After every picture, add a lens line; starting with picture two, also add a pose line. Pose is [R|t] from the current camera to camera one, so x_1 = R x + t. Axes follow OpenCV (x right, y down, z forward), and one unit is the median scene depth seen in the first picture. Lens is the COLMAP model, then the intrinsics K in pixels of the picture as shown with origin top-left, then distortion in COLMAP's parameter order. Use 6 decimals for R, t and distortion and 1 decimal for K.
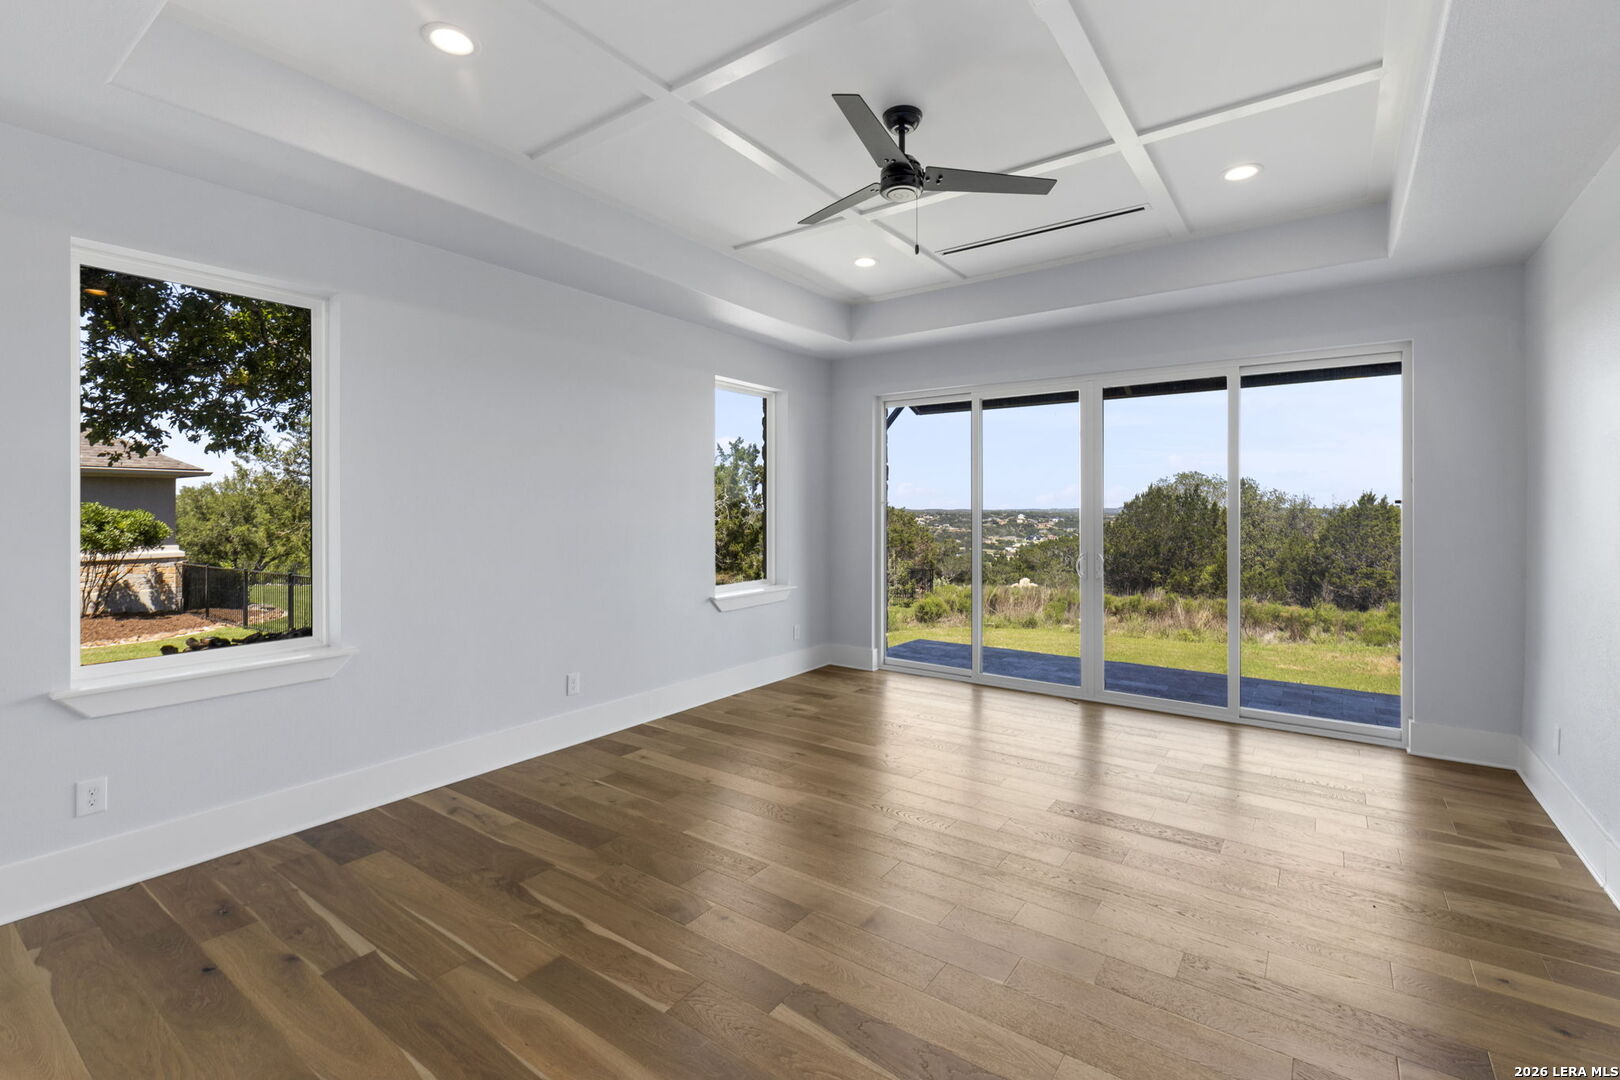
lens RADIAL K [[724.2, 0, 811.0], [0, 724.2, 525.9], [0, 0, 1]] dist [0.001154, 0.000351]
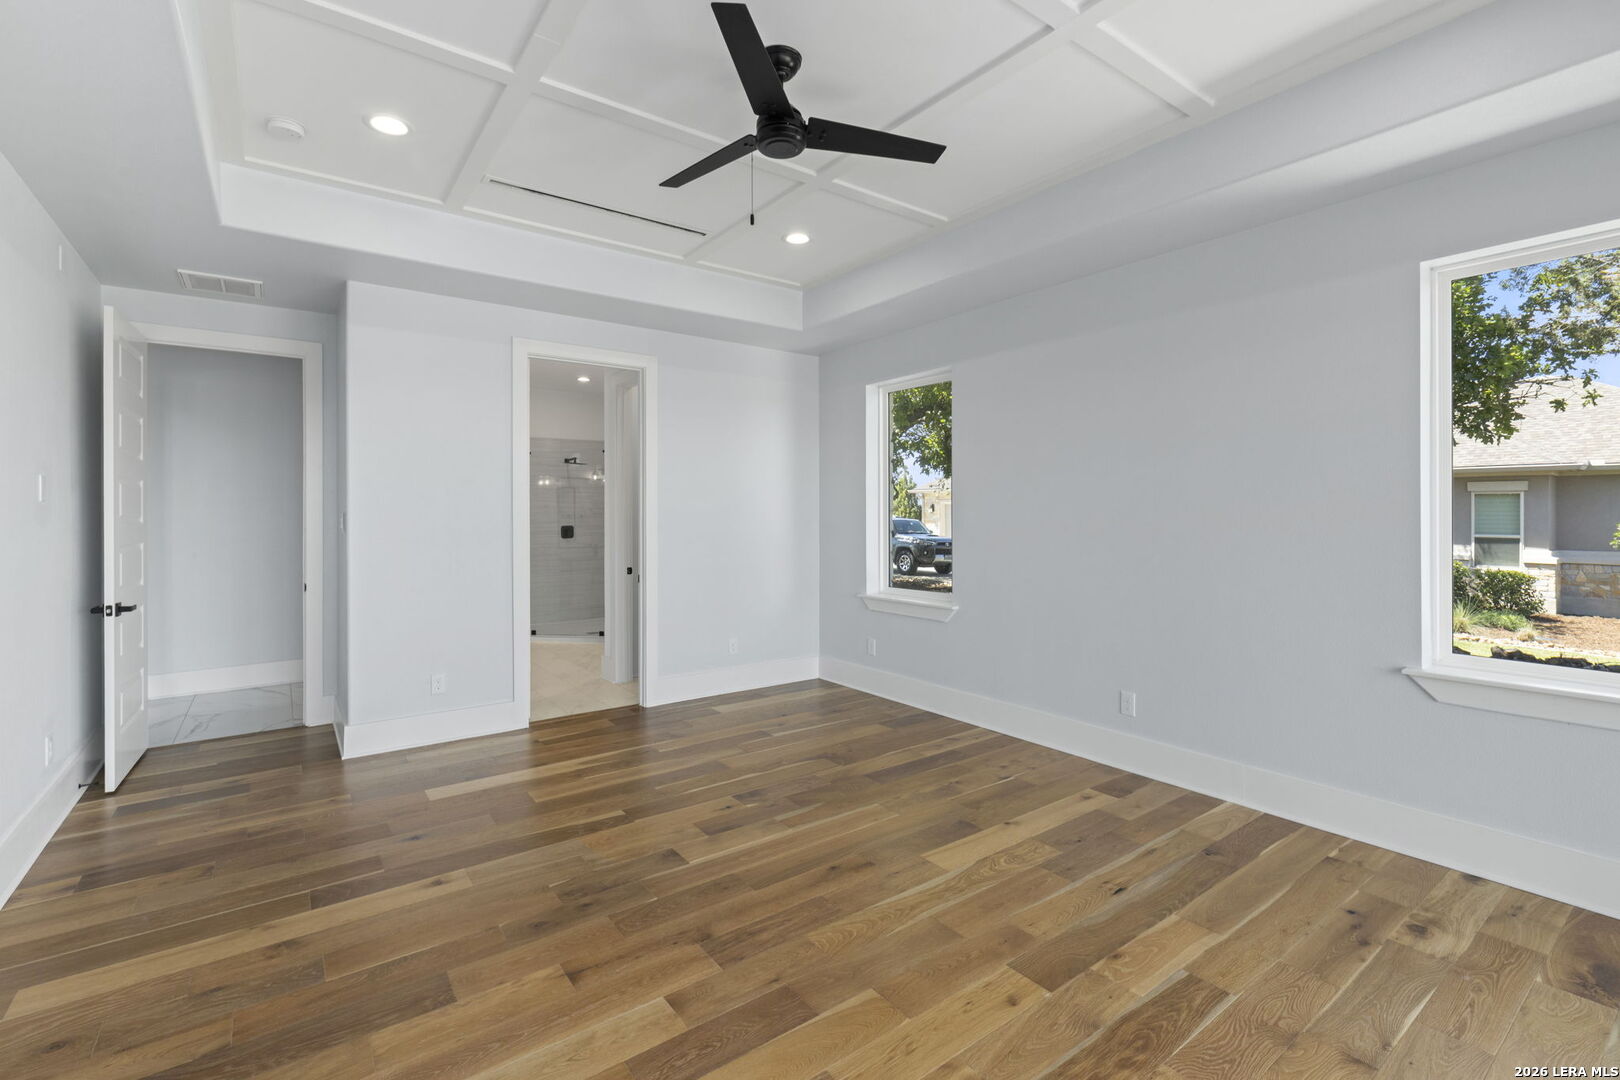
lens RADIAL K [[724.2, 0, 813.6], [0, 724.2, 525.9], [0, 0, 1]] dist [0.001154, 0.000351]
pose [[-0.309019, 0.020366, -0.950838, 0.794188], [-0.015726, 0.999525, 0.026520, -0.028344], [0.950926, 0.023148, -0.308551, 1.090384]]
